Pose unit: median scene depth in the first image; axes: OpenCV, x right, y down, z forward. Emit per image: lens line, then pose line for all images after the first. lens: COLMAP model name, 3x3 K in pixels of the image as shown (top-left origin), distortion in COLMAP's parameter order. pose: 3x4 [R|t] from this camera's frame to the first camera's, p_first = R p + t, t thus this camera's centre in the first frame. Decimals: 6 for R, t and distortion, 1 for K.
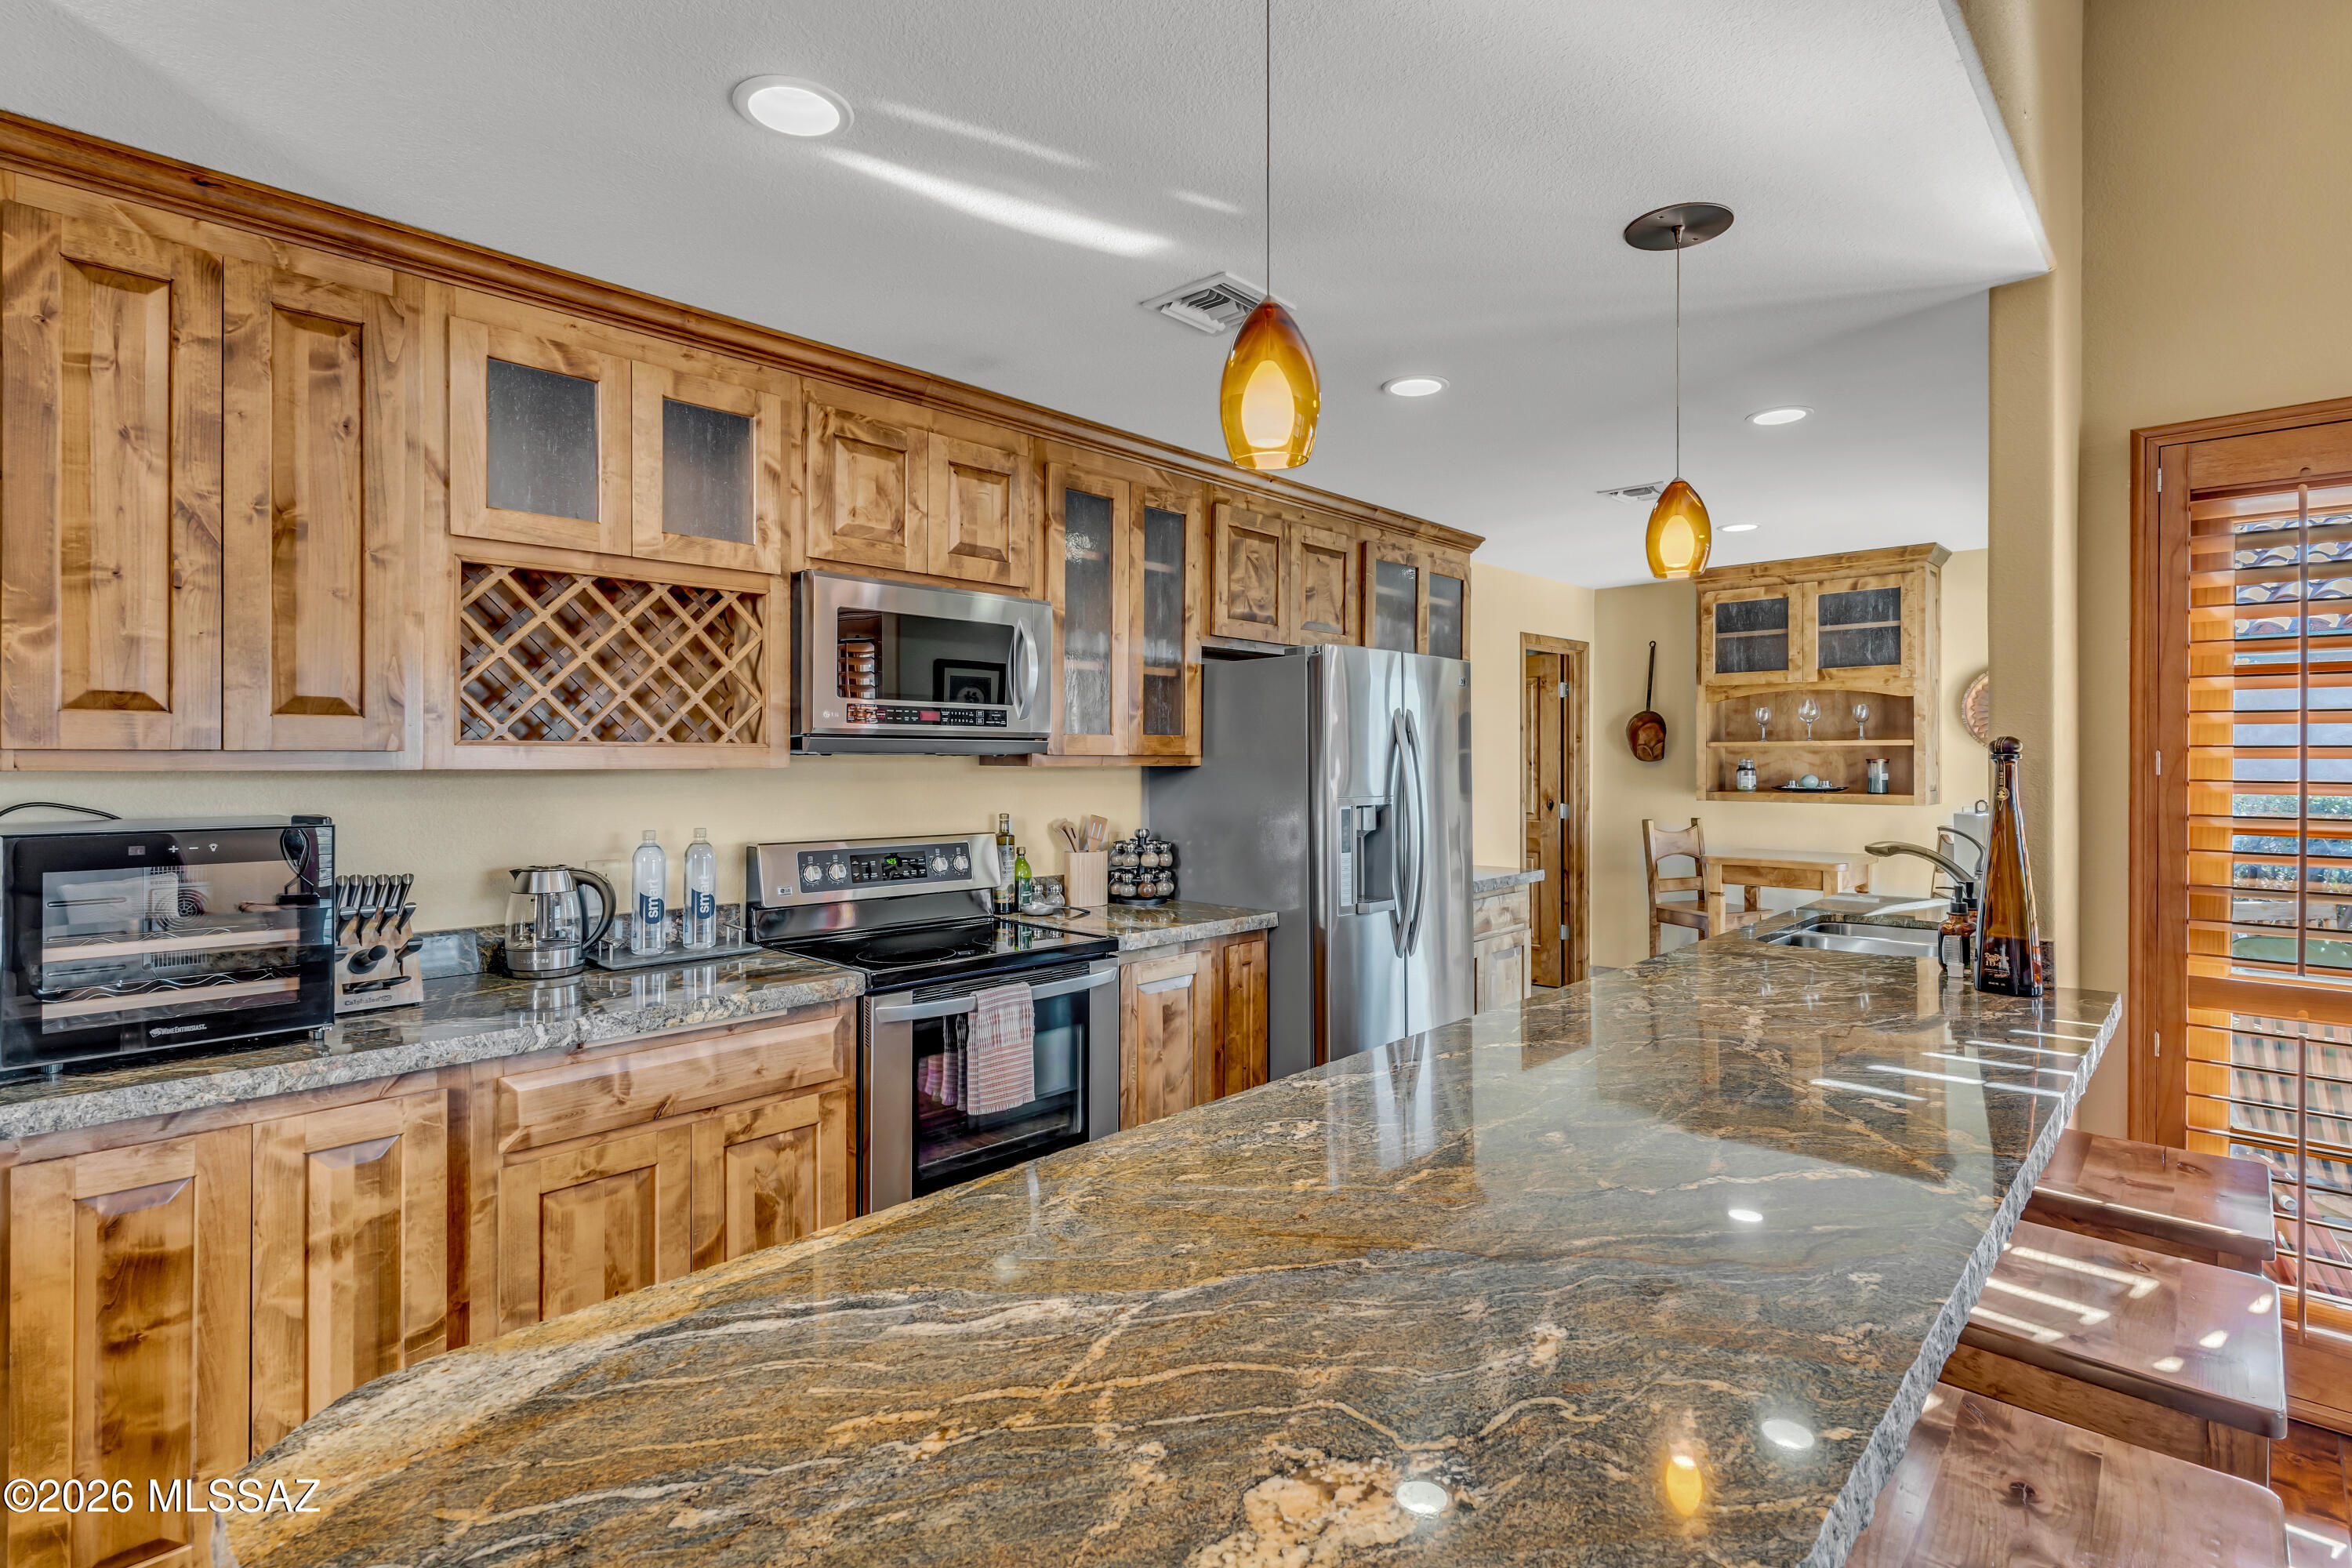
lens RADIAL K [[1135.2, 0, 1180.5], [0, 1135.2, 759.7], [0, 0, 1]] dist [0.004252, -0.001680]
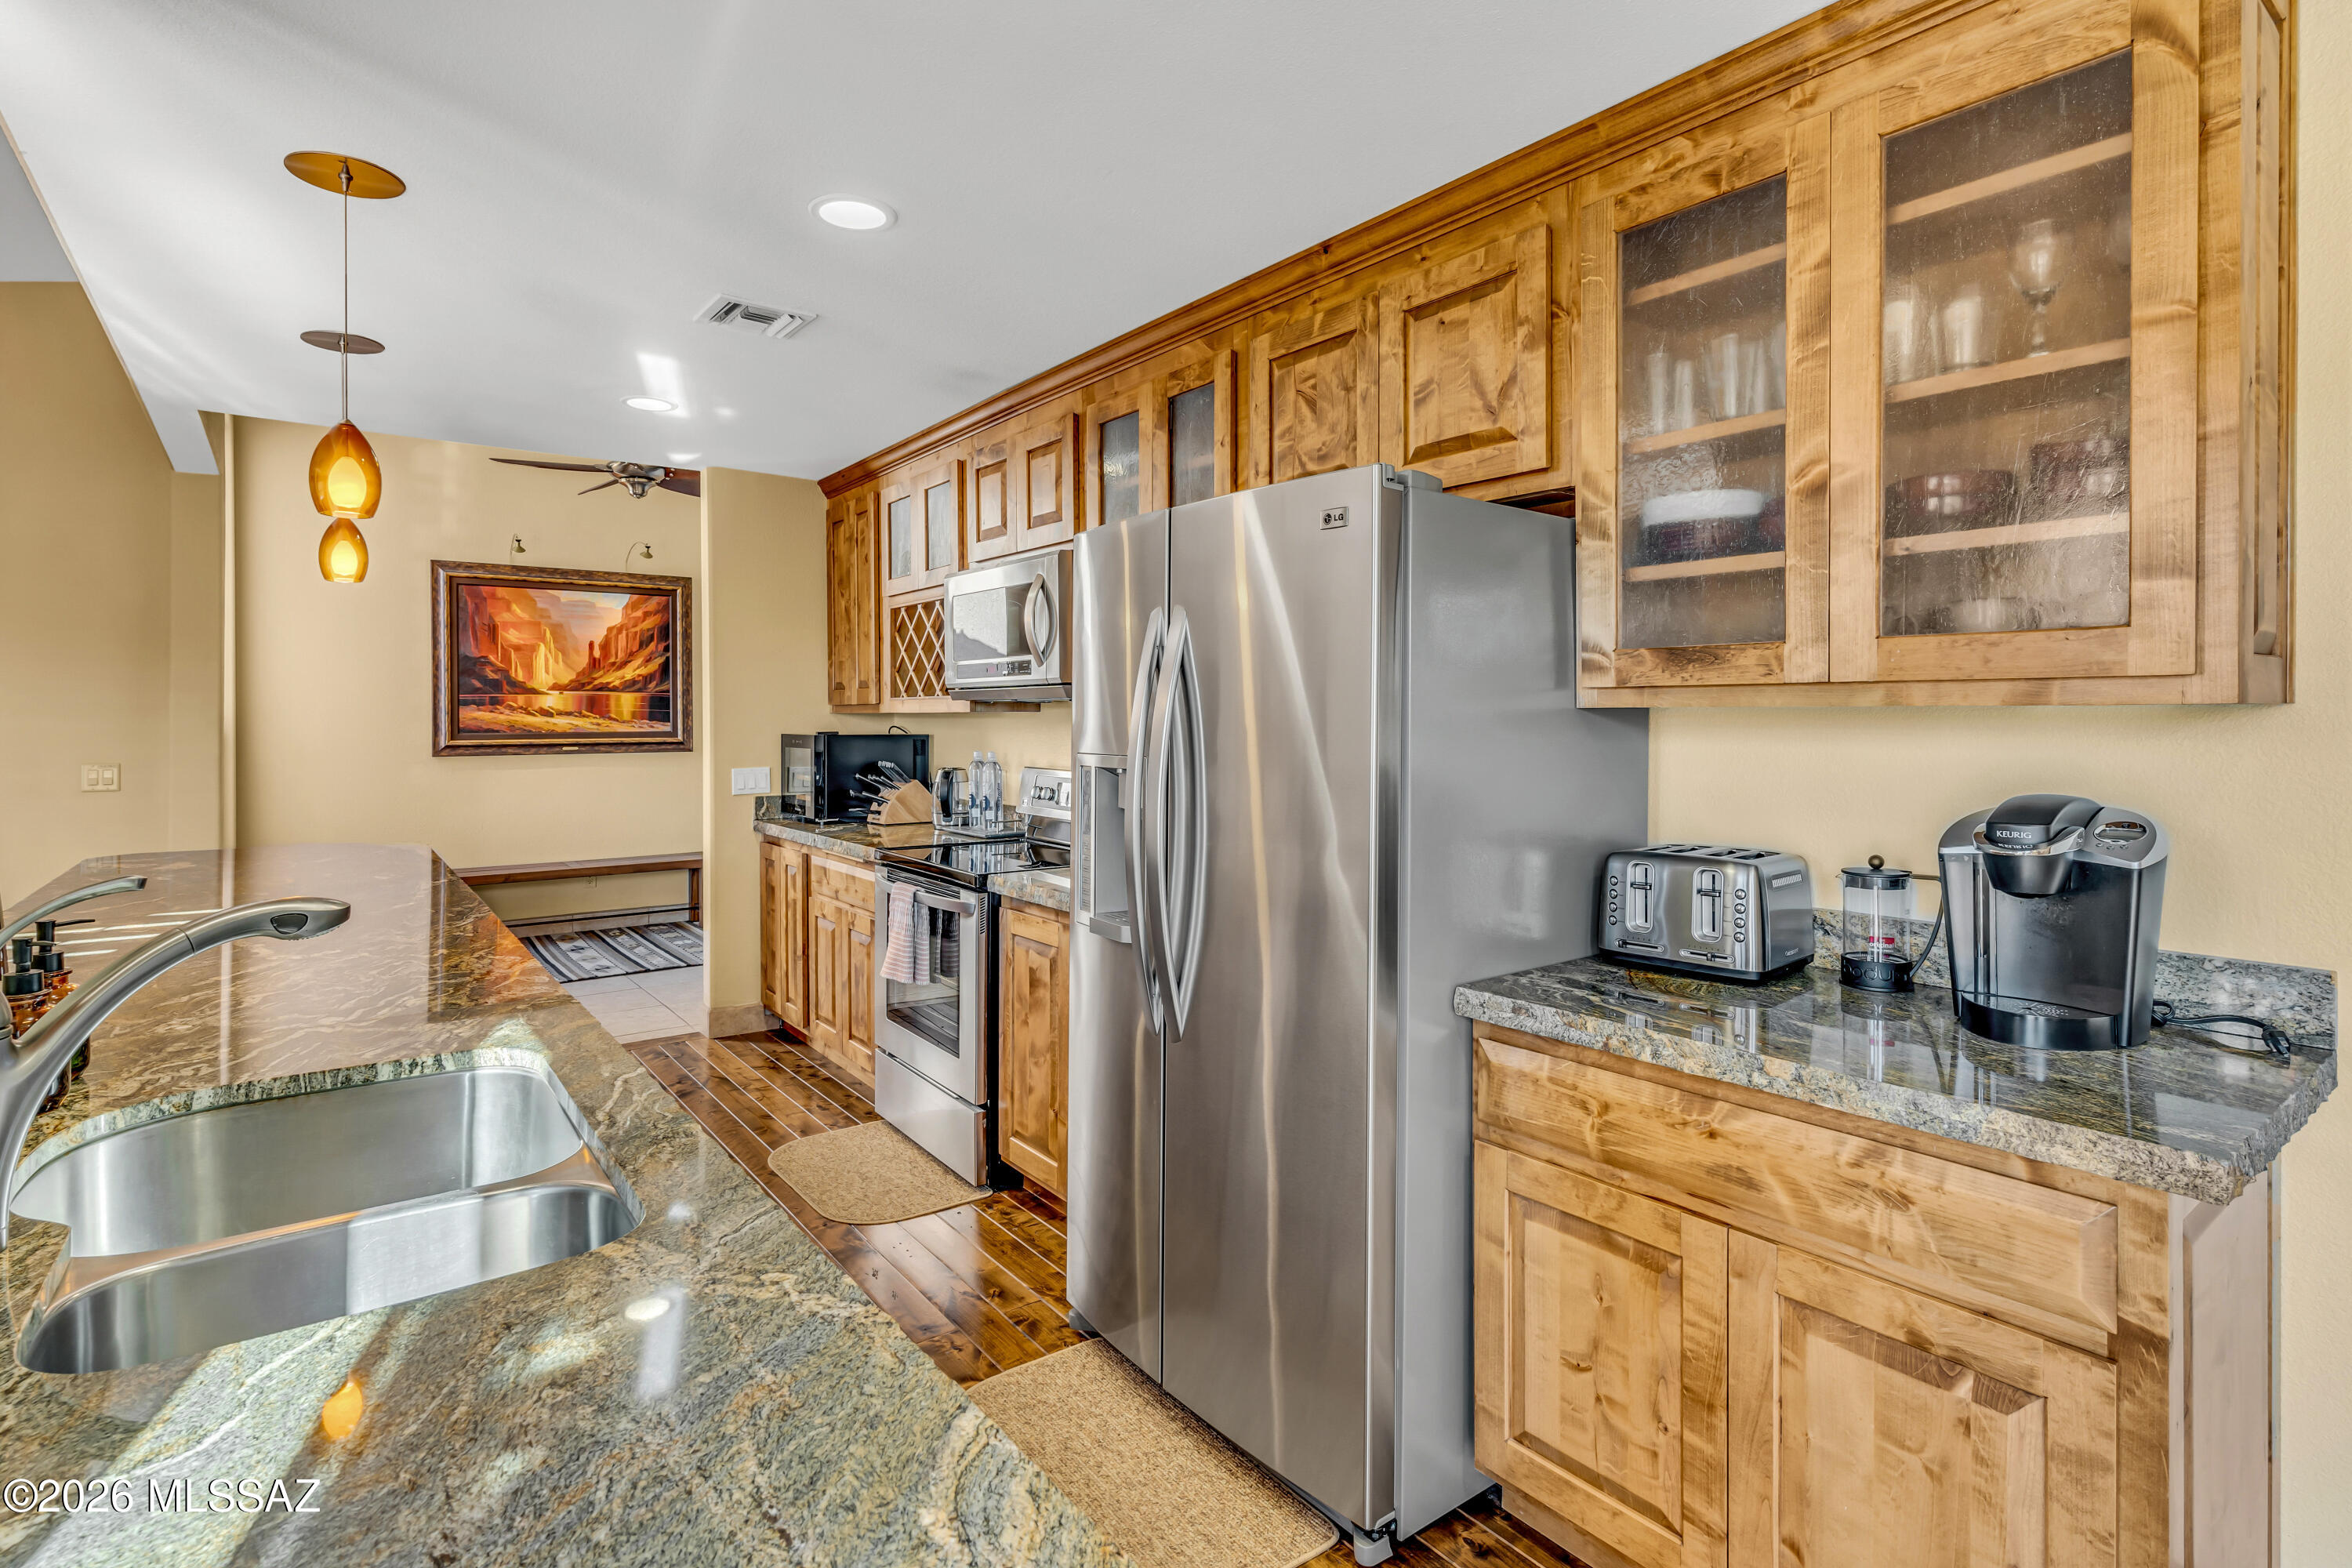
lens RADIAL K [[1135.2, 0, 1178.5], [0, 1135.2, 724.2], [0, 0, 1]] dist [0.004252, -0.001680]
pose [[-0.161159, 0.004133, -0.986920, 0.777330], [-0.000332, 0.999991, 0.004242, 0.012489], [0.986928, 0.001011, -0.161156, 1.119449]]
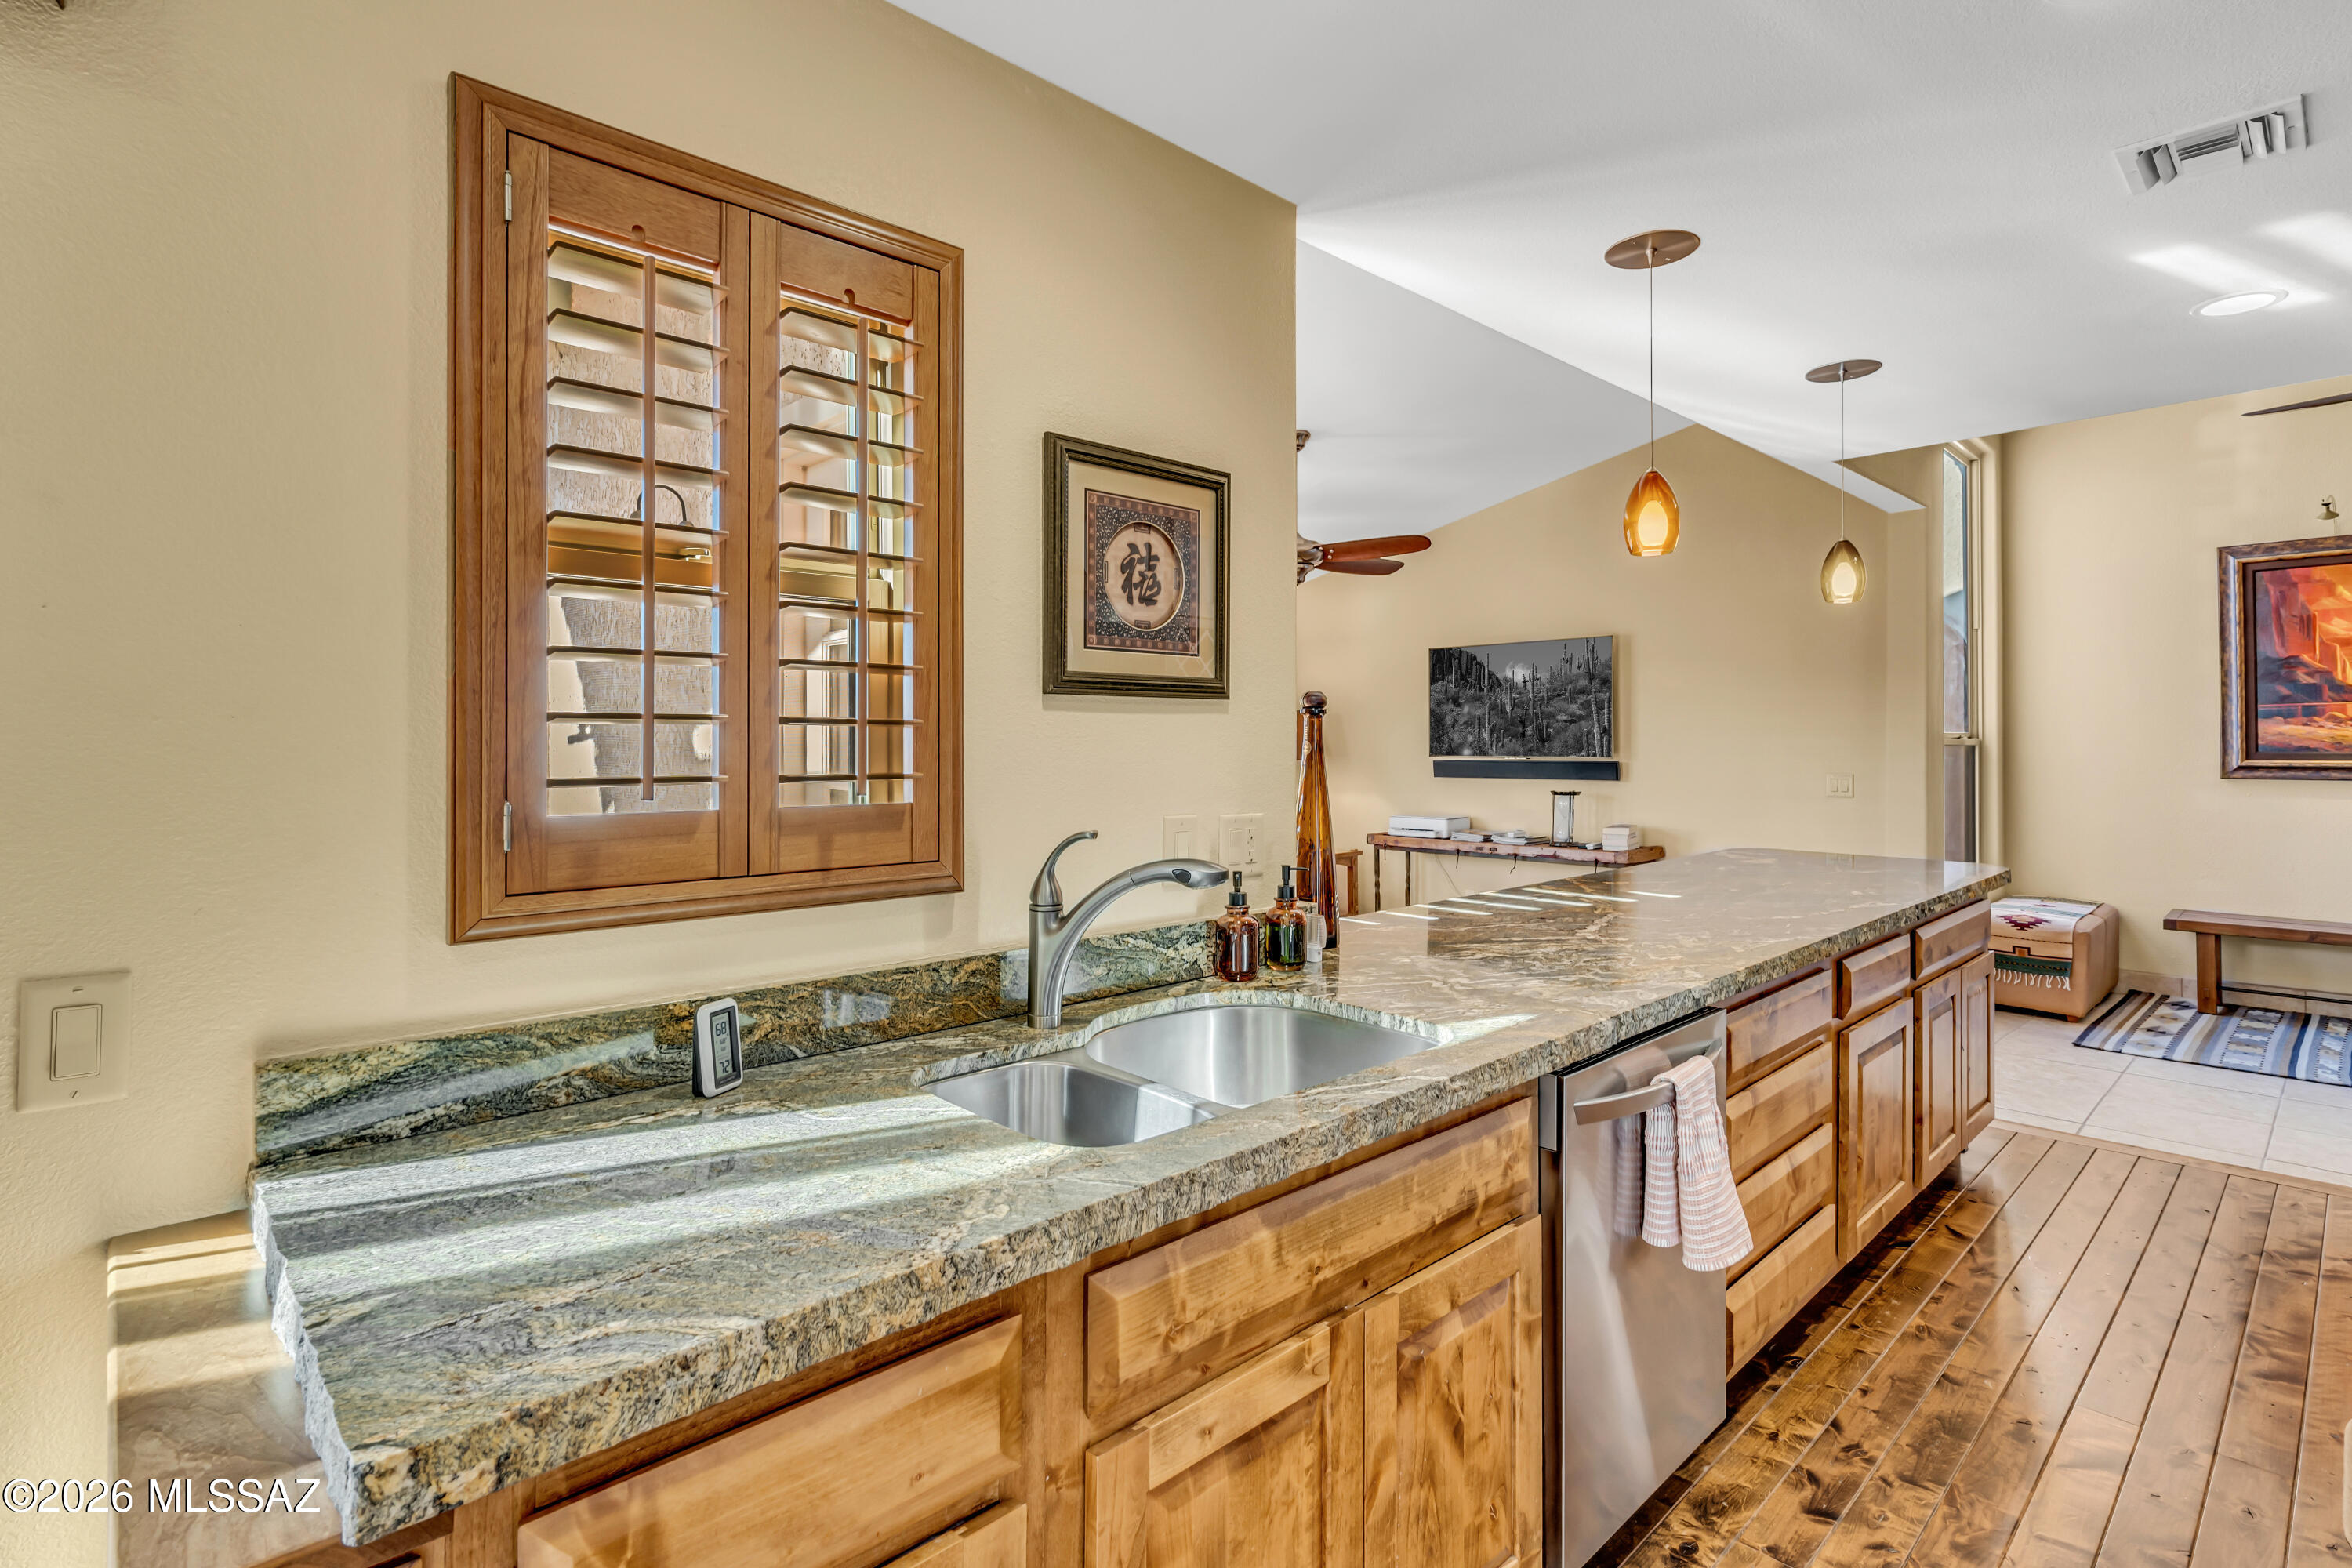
lens RADIAL K [[1135.2, 0, 1178.8], [0, 1135.2, 732.3], [0, 0, 1]] dist [0.004252, -0.001680]
pose [[-0.998329, 0.003484, 0.057673, 0.497488], [0.003165, 0.999979, -0.005633, 0.013561], [-0.057691, -0.005441, -0.998320, 1.274236]]
